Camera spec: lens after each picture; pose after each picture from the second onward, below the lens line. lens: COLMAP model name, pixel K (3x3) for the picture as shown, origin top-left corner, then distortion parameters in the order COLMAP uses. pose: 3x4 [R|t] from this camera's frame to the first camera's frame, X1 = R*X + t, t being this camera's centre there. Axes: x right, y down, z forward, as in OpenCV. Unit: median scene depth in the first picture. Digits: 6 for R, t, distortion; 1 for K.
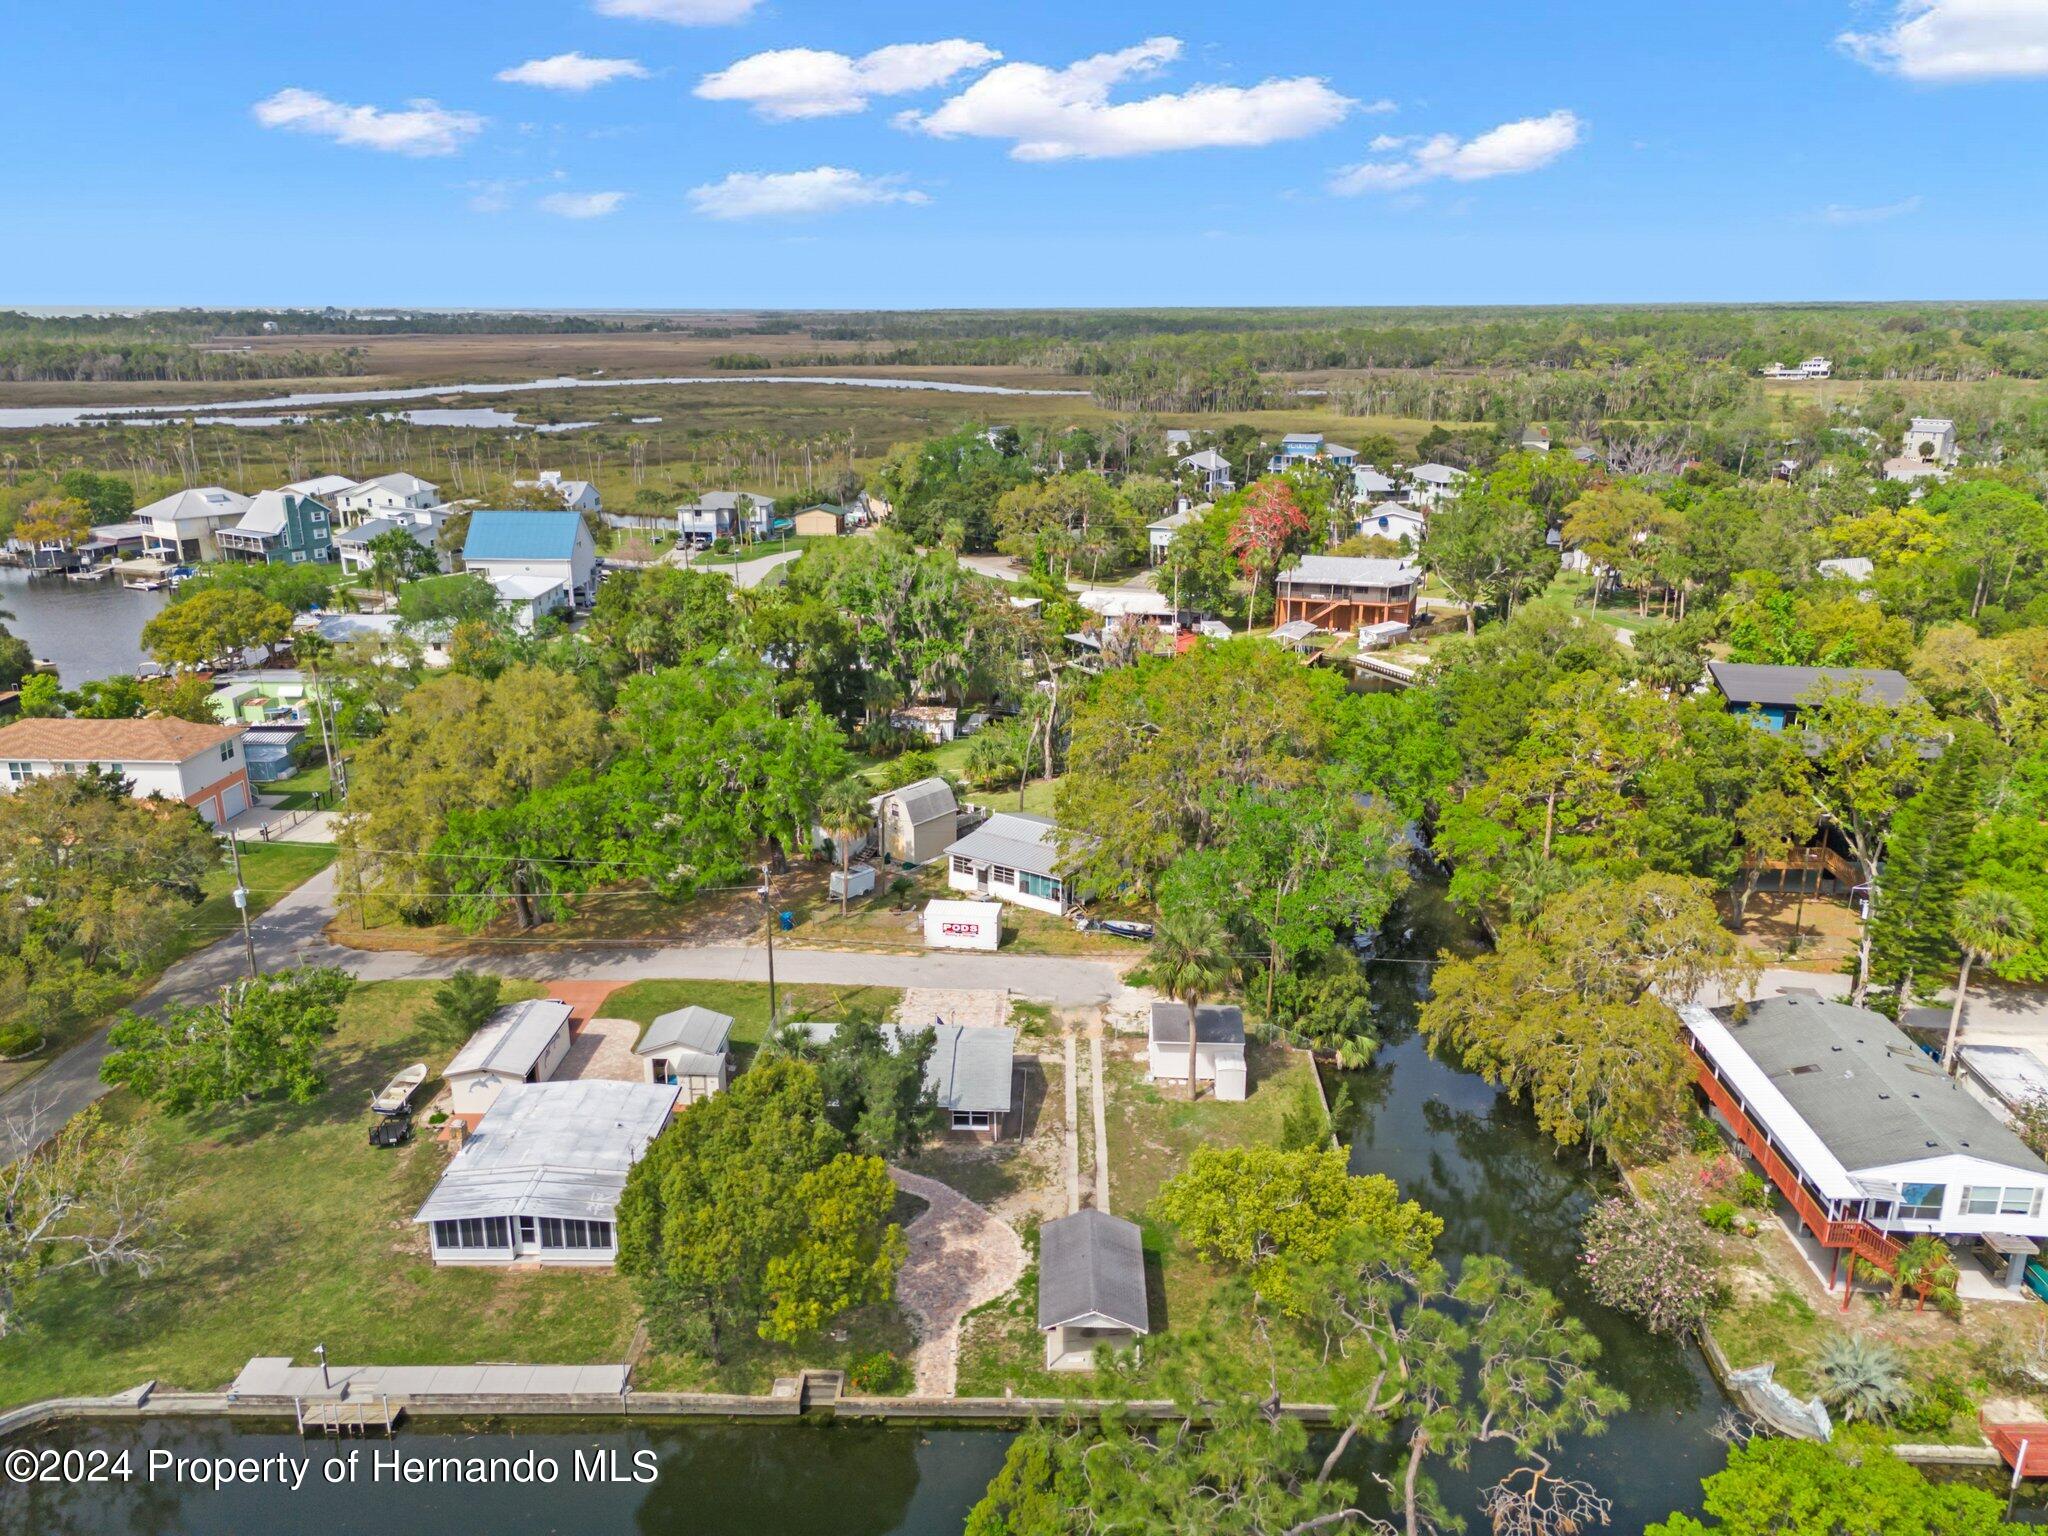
lens RADIAL K [[1517.1, 0, 1039.4], [0, 1517.1, 767.8], [0, 0, 1]] dist [0.064554, -0.040930]
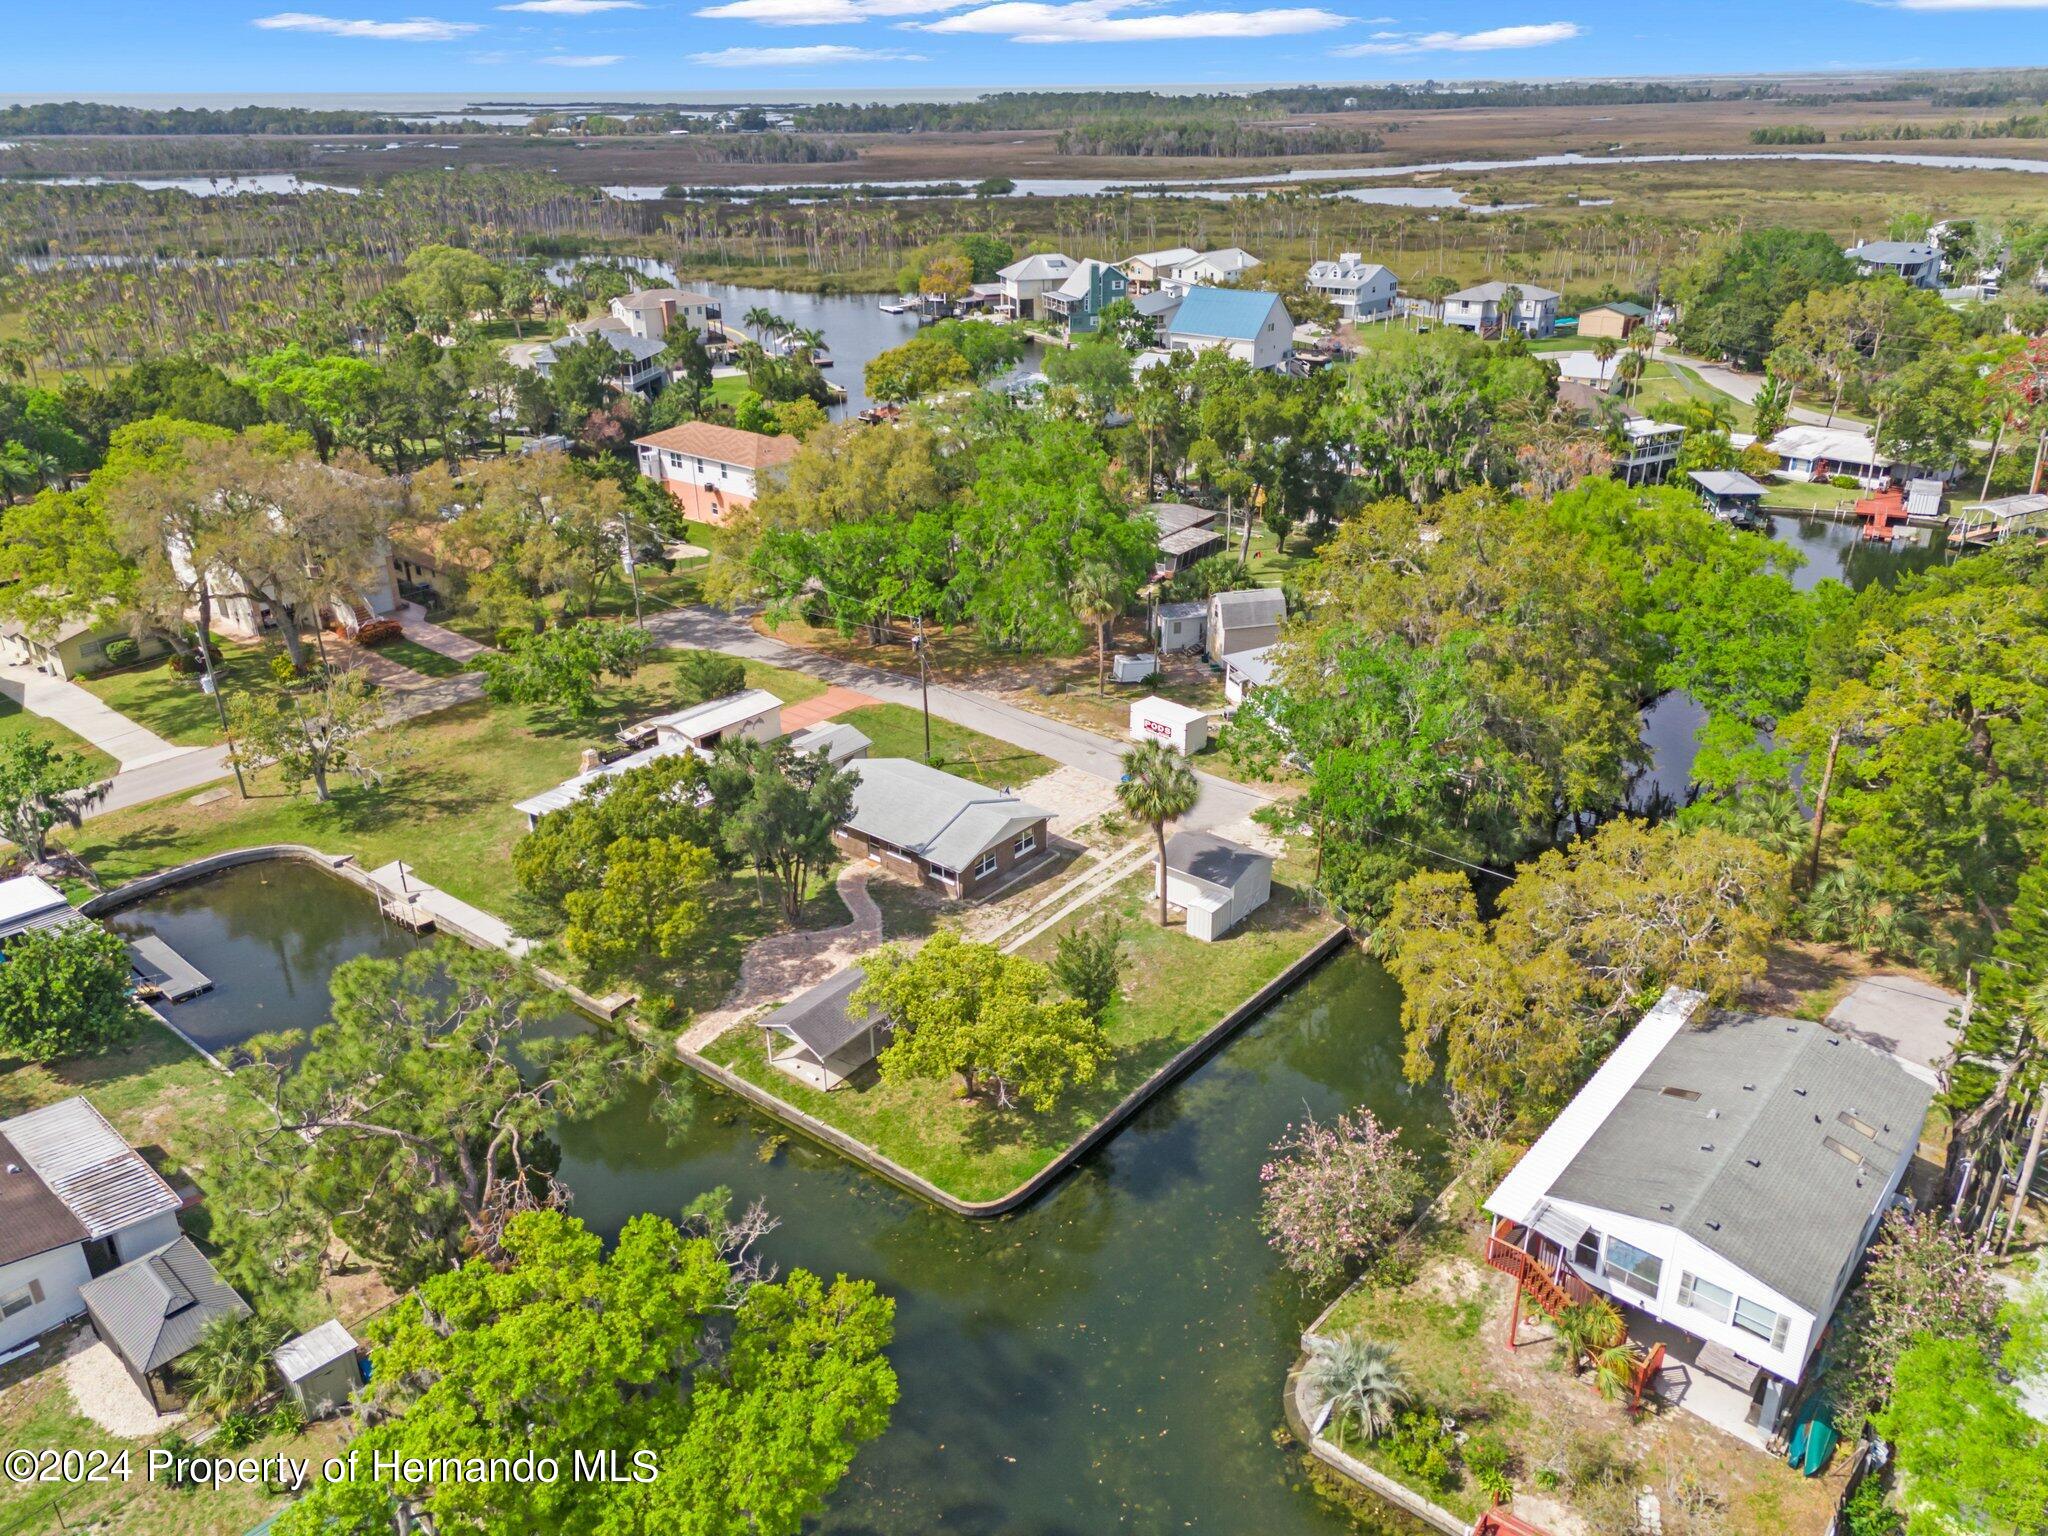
lens RADIAL K [[1517.1, 0, 1039.4], [0, 1517.1, 767.8], [0, 0, 1]] dist [0.064554, -0.040930]
pose [[0.790119, 0.243650, -0.562447, 0.192745], [-0.168420, 0.968581, 0.182992, -0.016794], [0.589361, -0.049858, 0.806330, 0.052942]]
